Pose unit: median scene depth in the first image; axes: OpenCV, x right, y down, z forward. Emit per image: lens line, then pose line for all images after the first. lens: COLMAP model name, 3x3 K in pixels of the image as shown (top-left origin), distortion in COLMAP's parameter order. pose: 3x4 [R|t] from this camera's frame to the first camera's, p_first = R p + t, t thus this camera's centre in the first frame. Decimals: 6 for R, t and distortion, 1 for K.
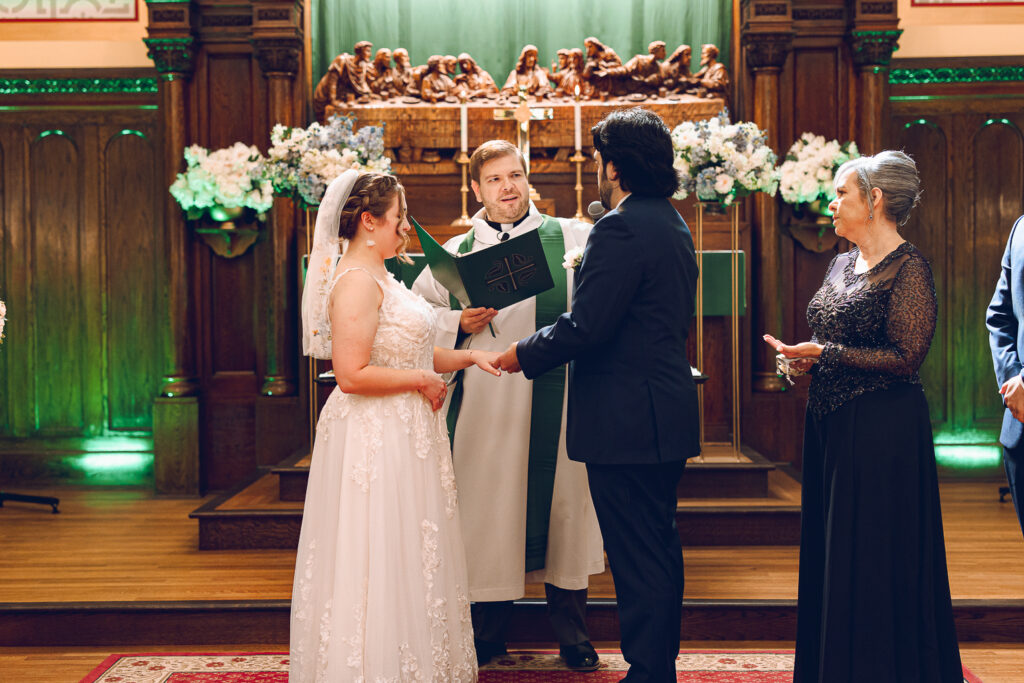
lens RADIAL K [[1536.7, 0, 512.0], [0, 1536.7, 341.5], [0, 0, 1]] dist [0.004557, 0.093622]
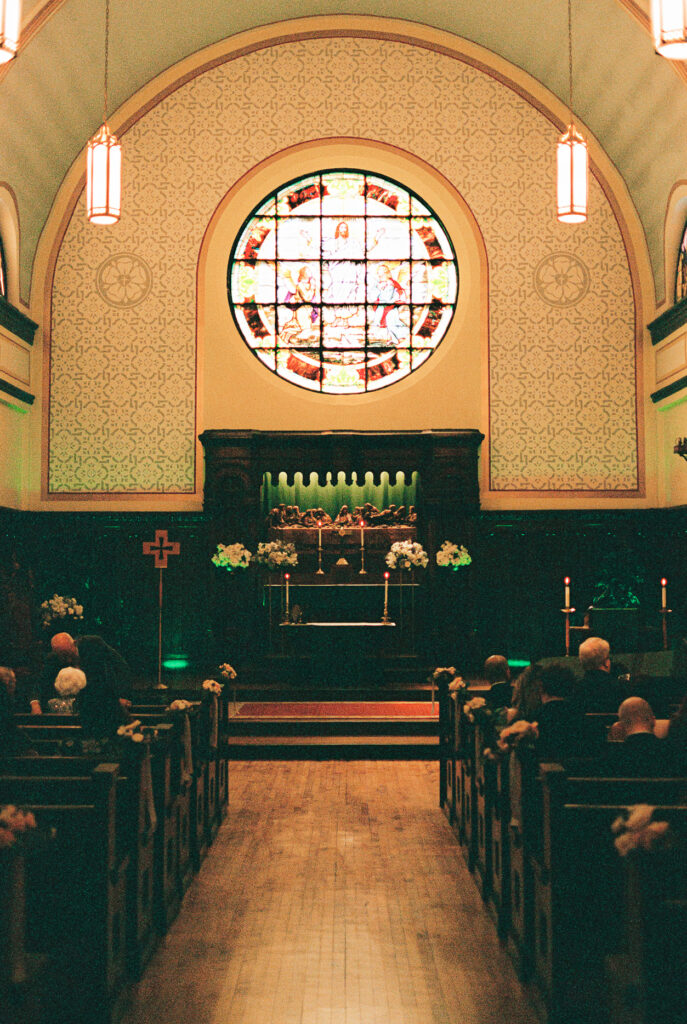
lens RADIAL K [[1359.6, 0, 349.7], [0, 1359.6, 510.1], [0, 0, 1]] dist [-0.042511, -0.018643]
pose [[0.999885, 0.007773, 0.013001, -0.010648], [-0.006578, 0.995956, -0.089599, 0.026531], [-0.013645, 0.089503, 0.995893, -1.367437]]
